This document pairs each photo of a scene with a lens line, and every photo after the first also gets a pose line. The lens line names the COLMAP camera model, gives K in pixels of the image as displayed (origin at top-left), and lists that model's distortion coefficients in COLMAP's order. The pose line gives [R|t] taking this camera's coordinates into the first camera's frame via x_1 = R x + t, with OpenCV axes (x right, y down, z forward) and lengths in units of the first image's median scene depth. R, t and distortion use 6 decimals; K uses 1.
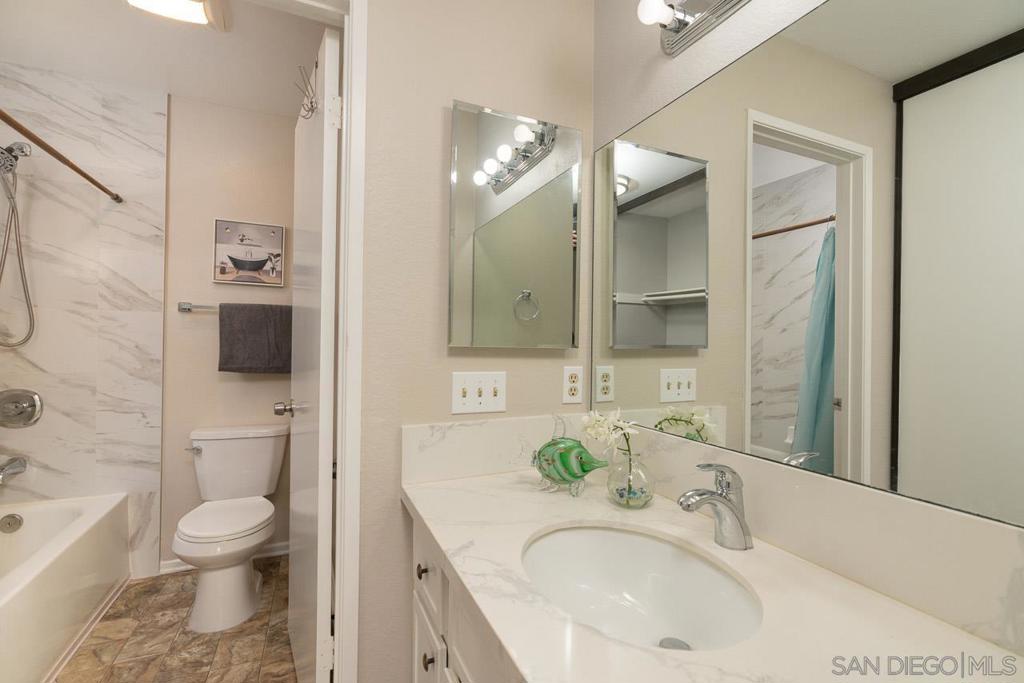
lens RADIAL K [[459.3, 0, 512.0], [0, 459.3, 341.5], [0, 0, 1]] dist [-0.002316, 0.000536]
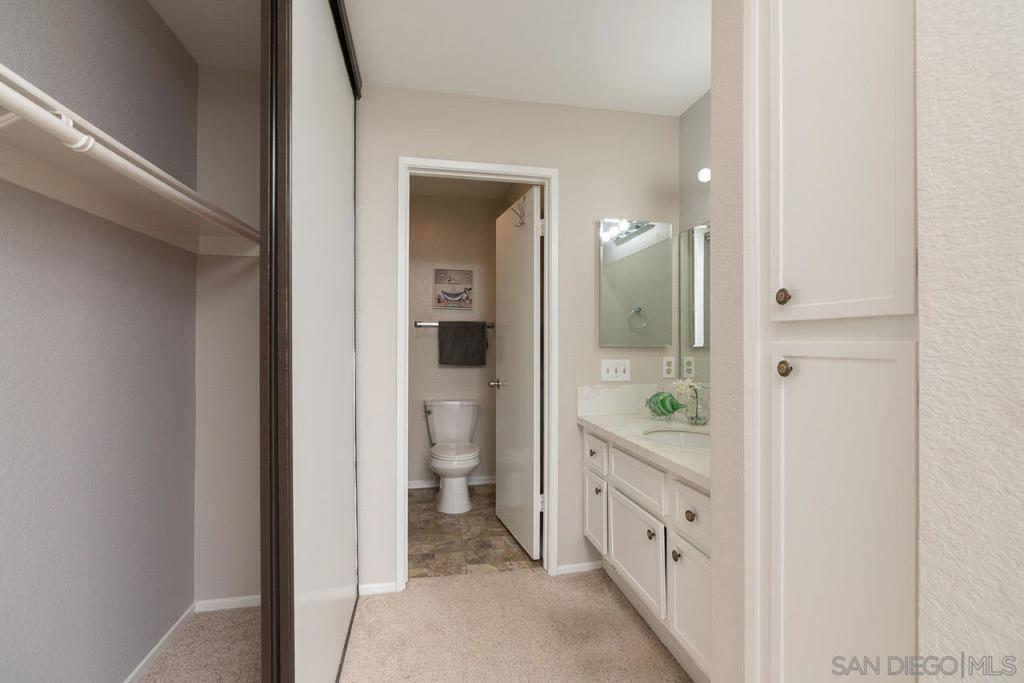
lens RADIAL K [[459.3, 0, 512.0], [0, 459.3, 341.5], [0, 0, 1]] dist [-0.002316, 0.000536]
pose [[0.974977, -0.011721, -0.221998, -0.067135], [0.010110, 0.999914, -0.008389, 0.003915], [0.222078, 0.005934, 0.975011, -0.929856]]
